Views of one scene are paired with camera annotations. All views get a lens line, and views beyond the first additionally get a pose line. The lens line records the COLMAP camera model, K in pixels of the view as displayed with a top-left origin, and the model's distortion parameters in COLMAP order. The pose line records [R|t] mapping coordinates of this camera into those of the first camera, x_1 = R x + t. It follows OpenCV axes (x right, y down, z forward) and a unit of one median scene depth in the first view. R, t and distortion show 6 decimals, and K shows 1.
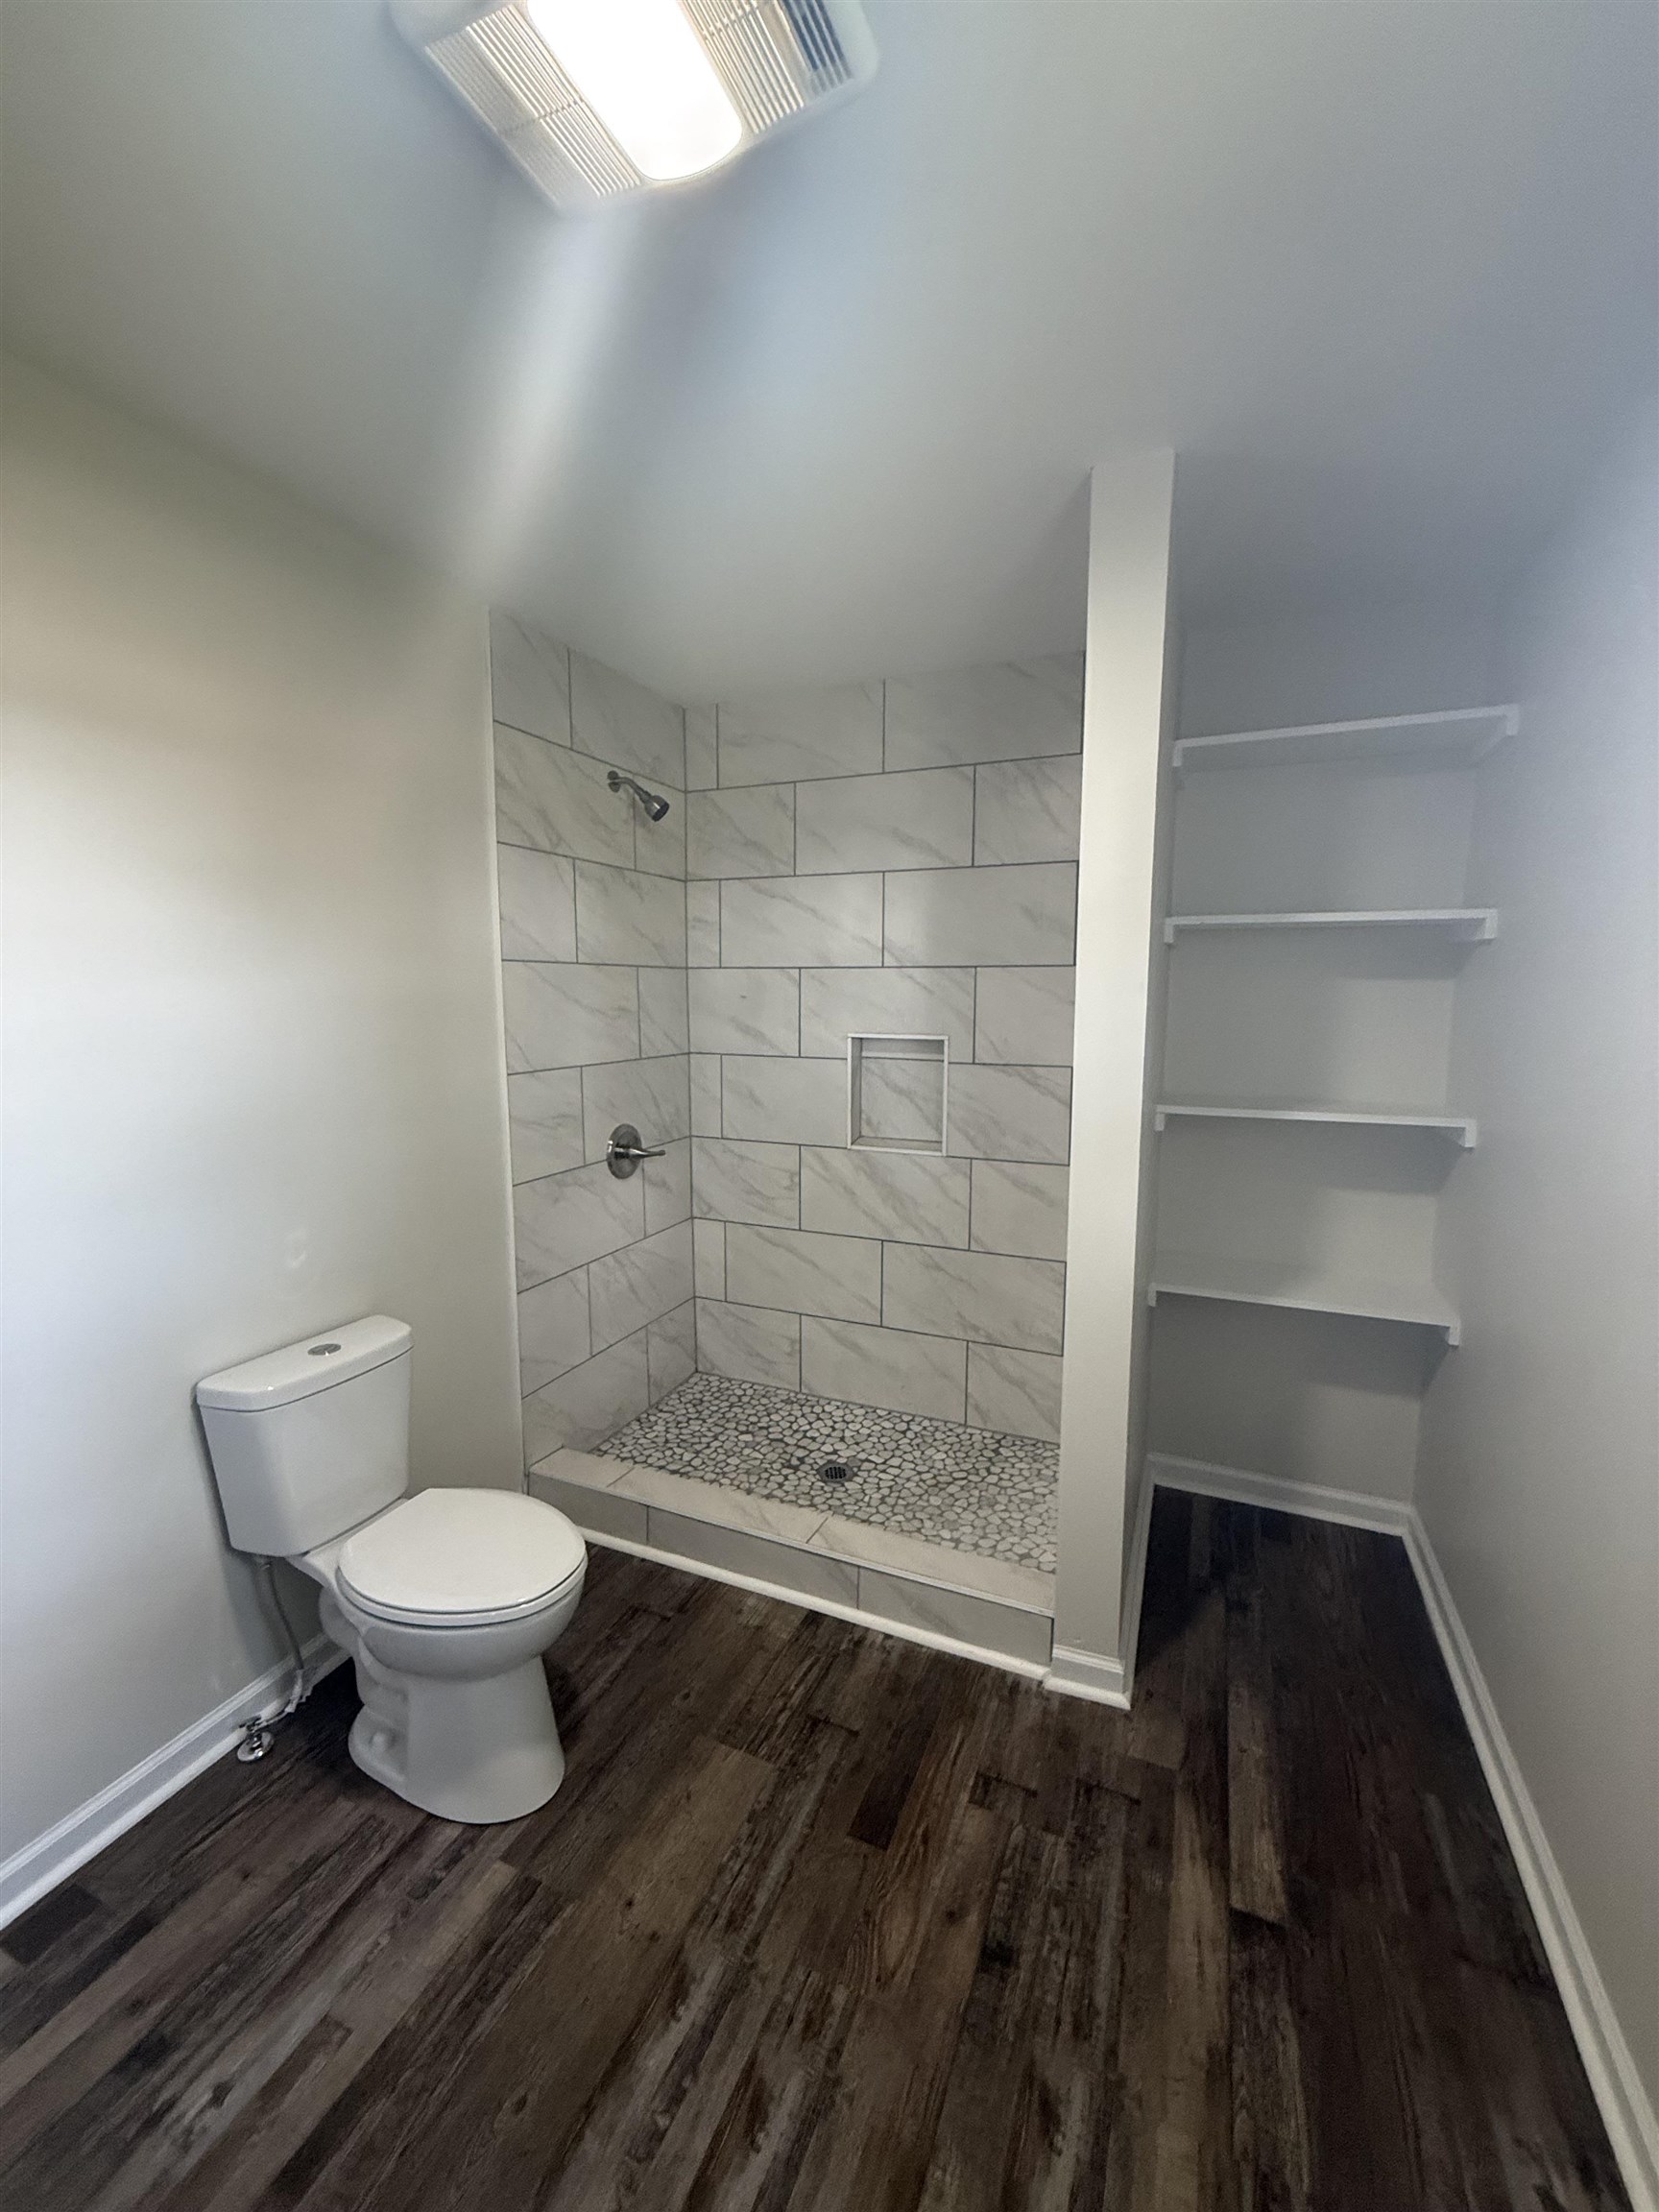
lens RADIAL K [[882.1, 0, 827.7], [0, 882.1, 1096.9], [0, 0, 1]] dist [0.000288, 0.000379]
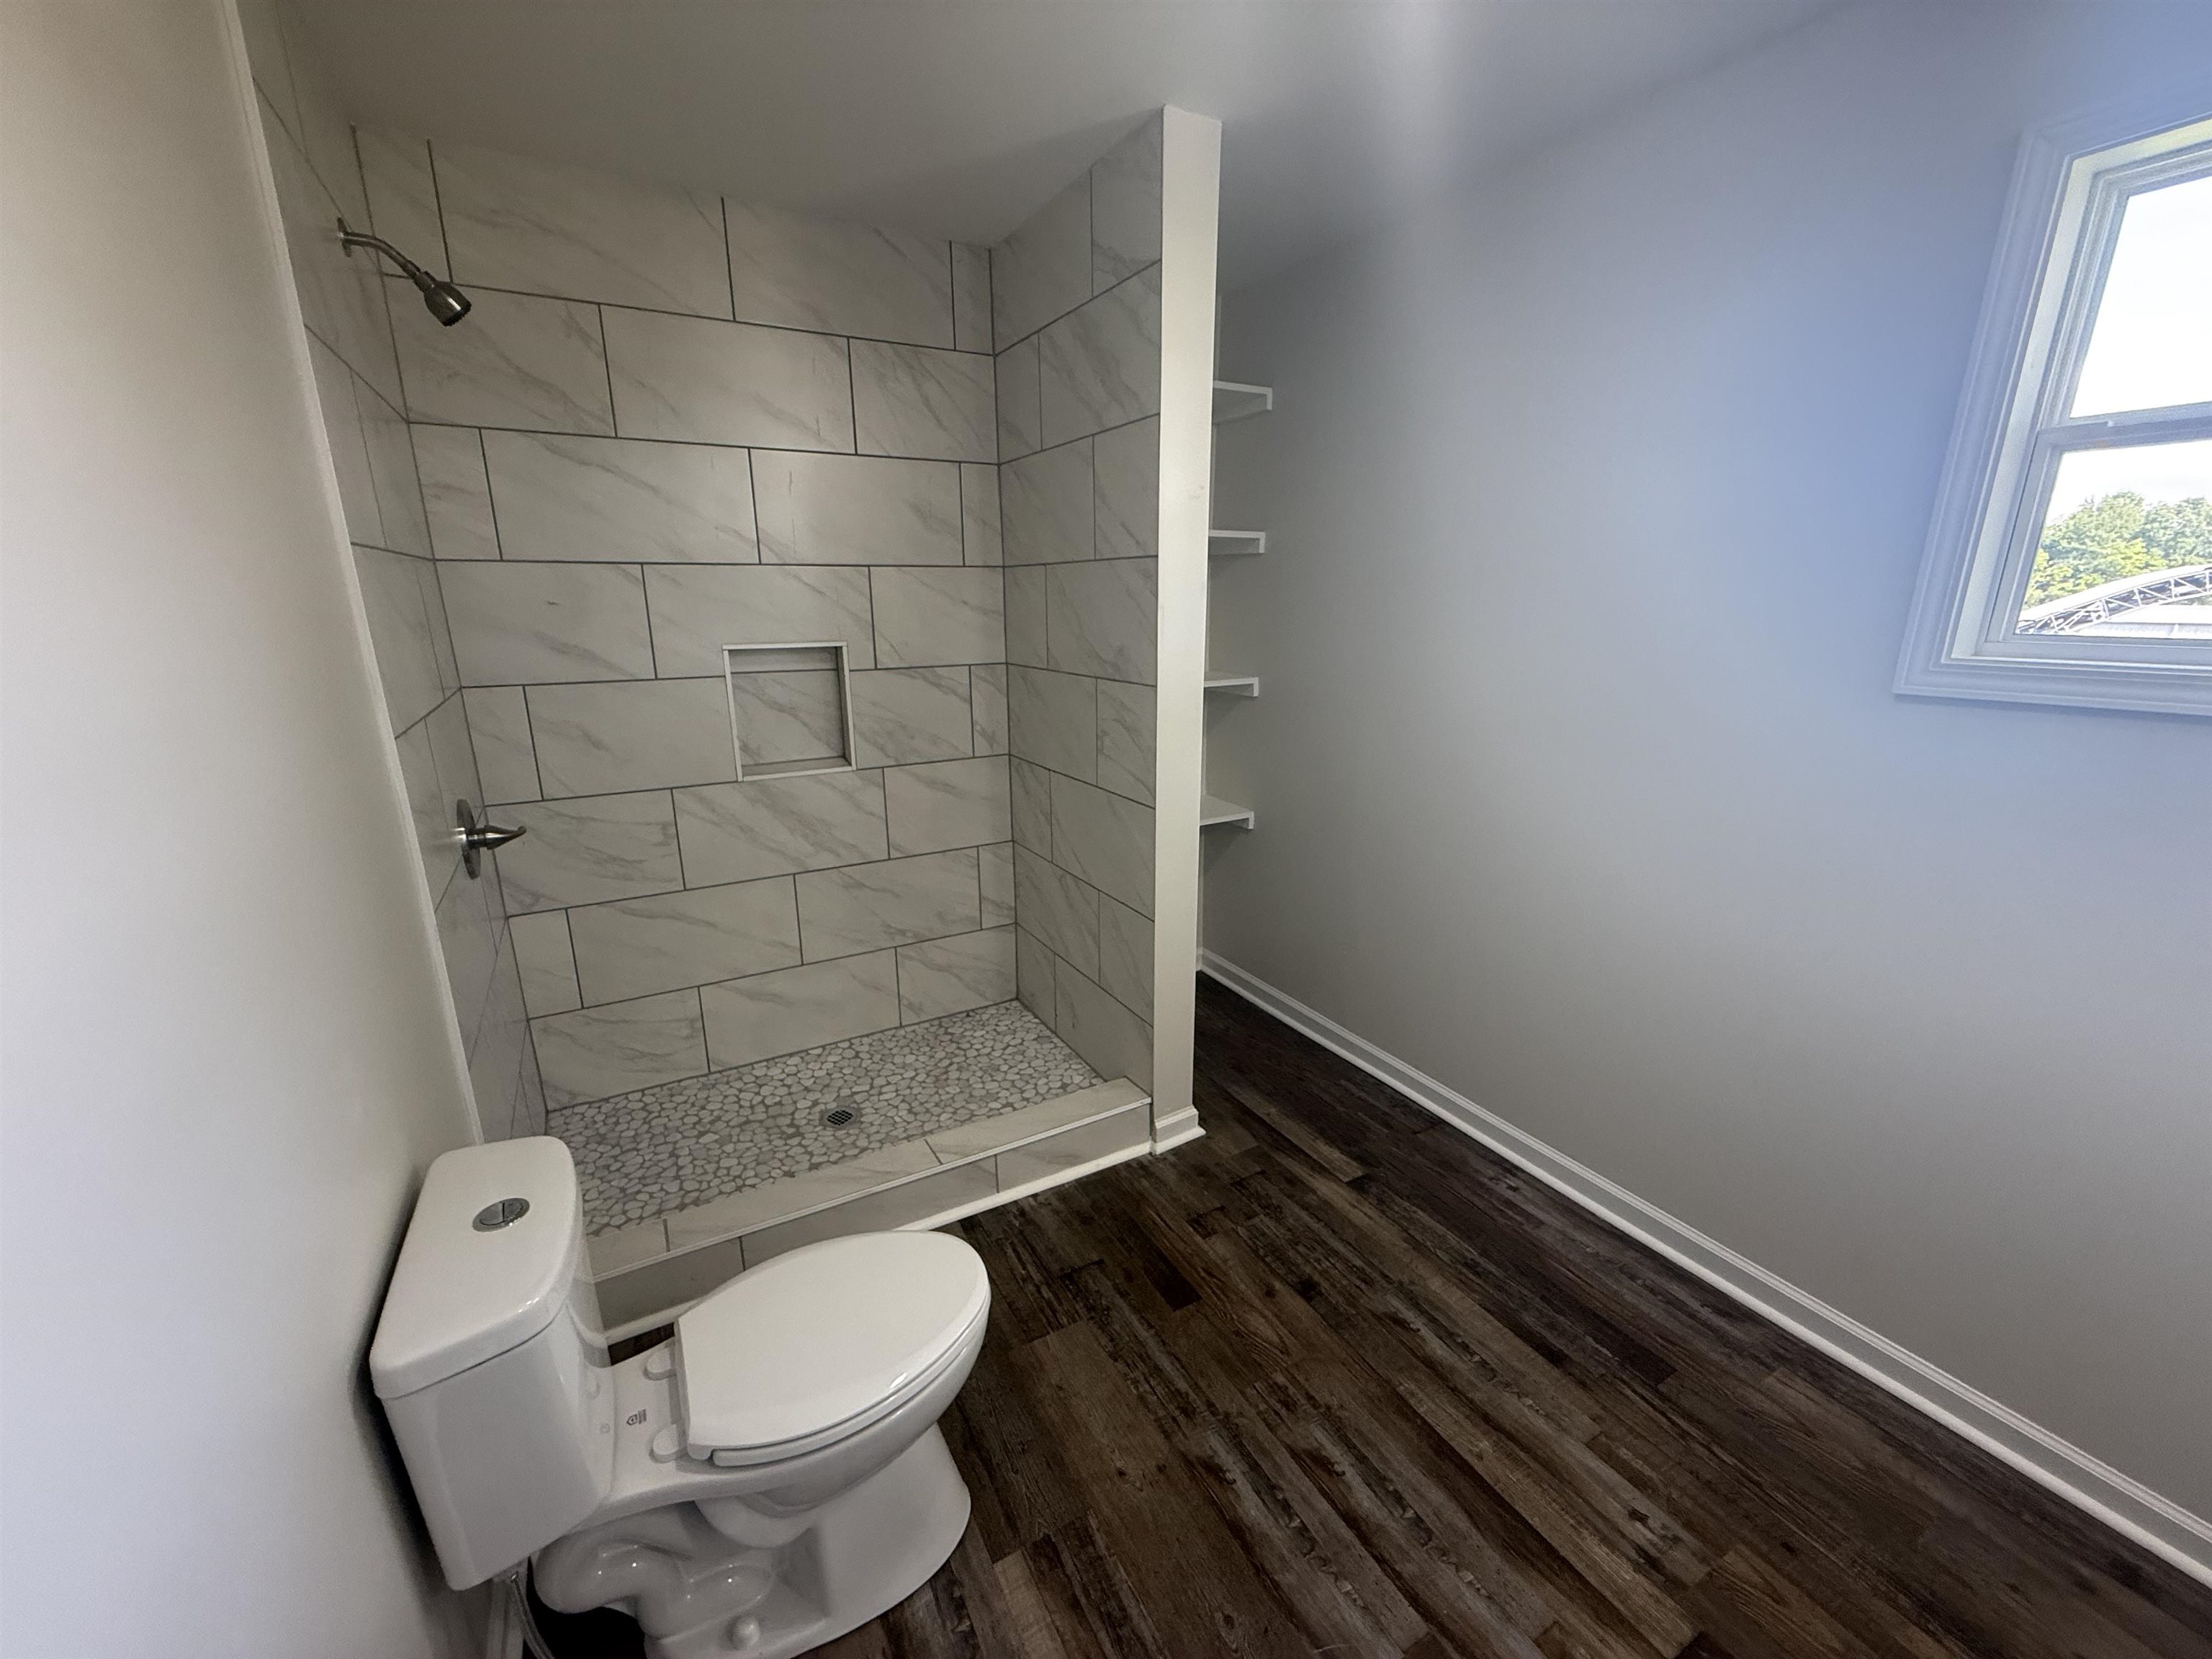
lens RADIAL K [[882.1, 0, 1098.8], [0, 882.1, 827.8], [0, 0, 1]] dist [0.000288, 0.000379]
pose [[0.608205, -0.211927, 0.764967, -0.749584], [0.100601, 0.976509, 0.190548, -0.044944], [-0.787379, -0.038935, 0.615238, 0.332912]]
